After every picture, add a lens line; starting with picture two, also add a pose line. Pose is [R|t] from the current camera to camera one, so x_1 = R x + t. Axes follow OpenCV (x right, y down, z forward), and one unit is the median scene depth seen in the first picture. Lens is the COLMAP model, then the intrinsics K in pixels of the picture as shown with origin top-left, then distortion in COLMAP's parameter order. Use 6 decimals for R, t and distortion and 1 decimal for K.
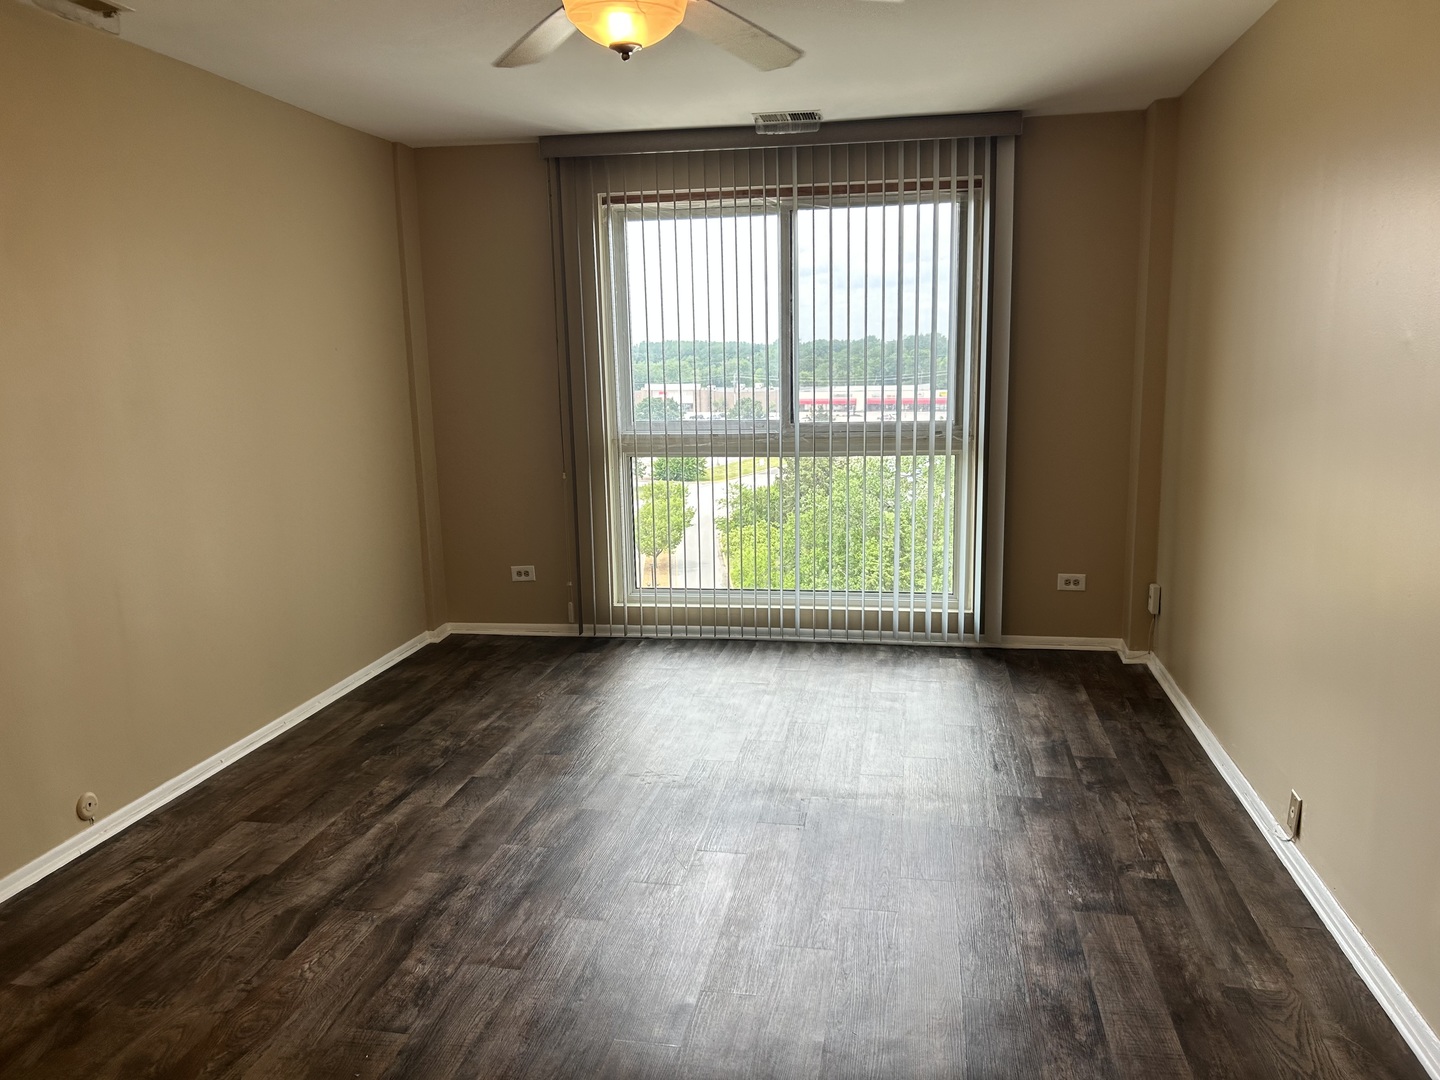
lens RADIAL K [[1090.5, 0, 730.3], [0, 1090.5, 544.3], [0, 0, 1]] dist [0.052134, -0.062795]
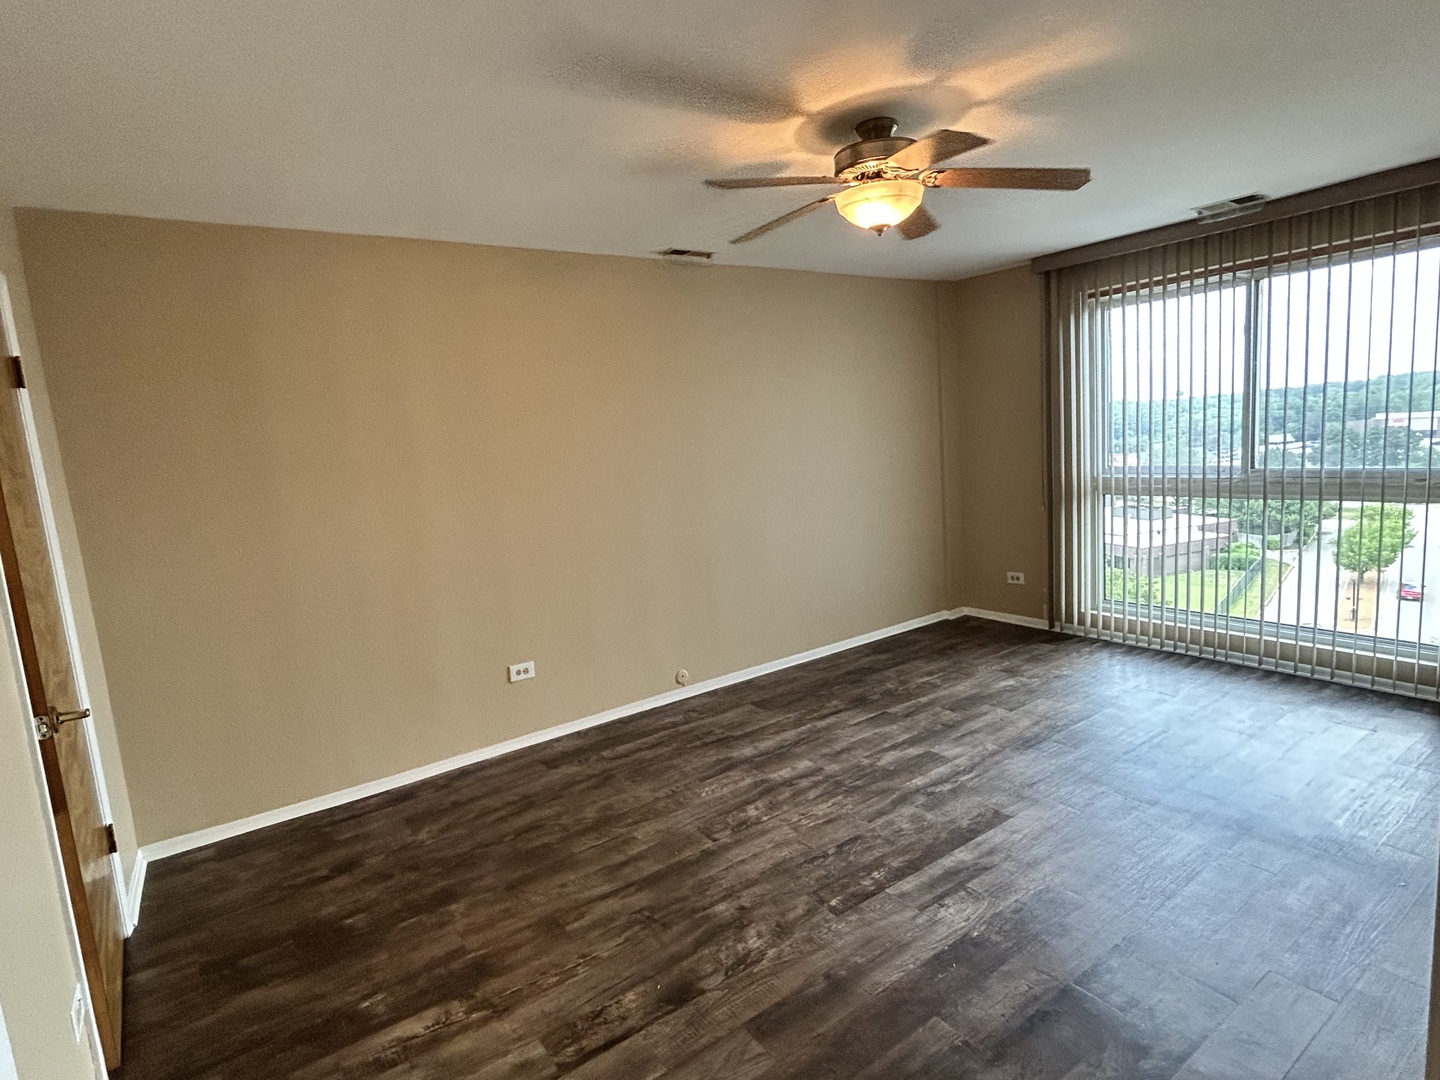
lens RADIAL K [[760.6, 0, 710.7], [0, 760.6, 532.6], [0, 0, 1]] dist [-0.009650, 0.003905]
pose [[0.701020, 0.065372, -0.710140, 0.253984], [-0.069720, 0.997302, 0.022982, -0.030154], [0.709726, 0.033400, 0.703686, 0.077193]]
